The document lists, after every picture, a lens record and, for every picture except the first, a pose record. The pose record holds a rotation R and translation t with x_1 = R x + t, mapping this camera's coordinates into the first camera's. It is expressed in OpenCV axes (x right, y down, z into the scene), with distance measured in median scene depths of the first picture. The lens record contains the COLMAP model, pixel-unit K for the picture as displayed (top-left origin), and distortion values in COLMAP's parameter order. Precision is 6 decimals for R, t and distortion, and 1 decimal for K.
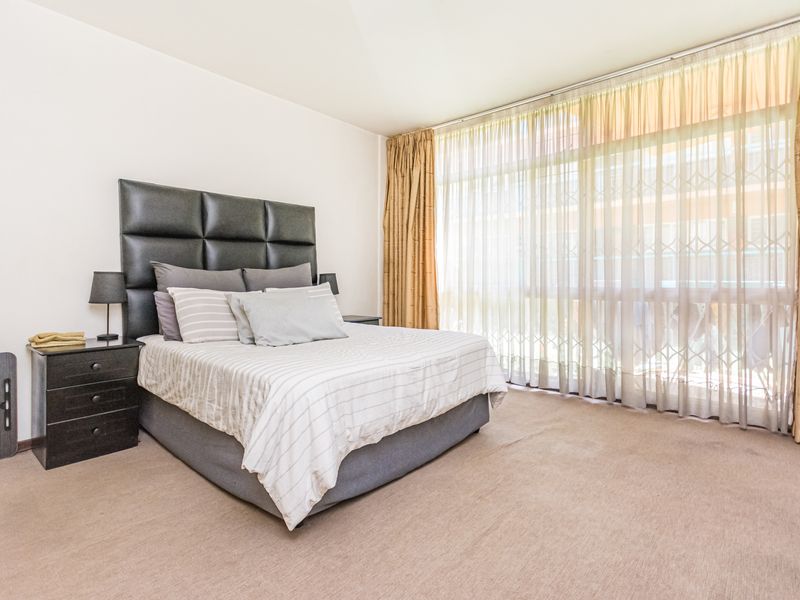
lens RADIAL K [[432.8, 0, 397.5], [0, 432.8, 283.0], [0, 0, 1]] dist [0.002988, 0.000173]
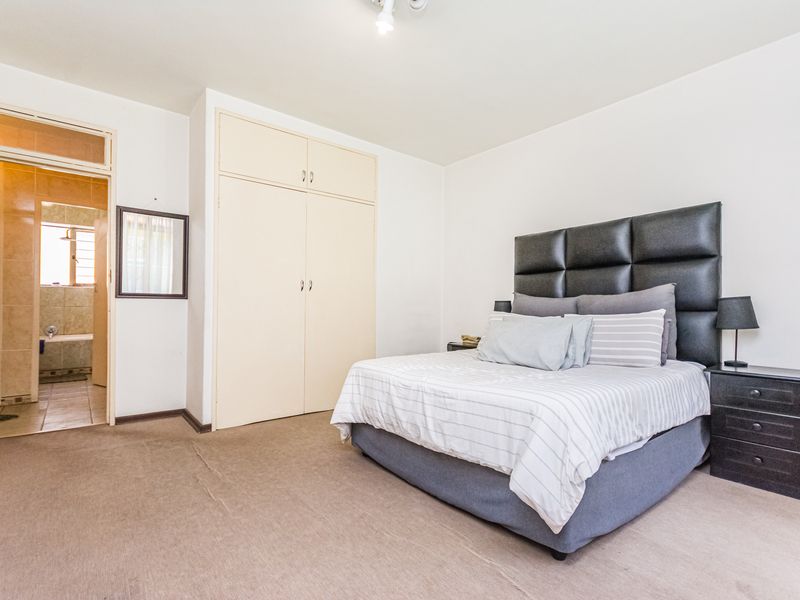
lens RADIAL K [[396.1, 0, 400.0], [0, 396.1, 300.0], [0, 0, 1]] dist [0.003689, 0.000114]
pose [[-0.188731, -0.016465, -0.981891, 0.773662], [-0.003009, 0.999864, -0.016188, -0.004427], [0.982024, -0.000100, -0.188755, 0.885299]]
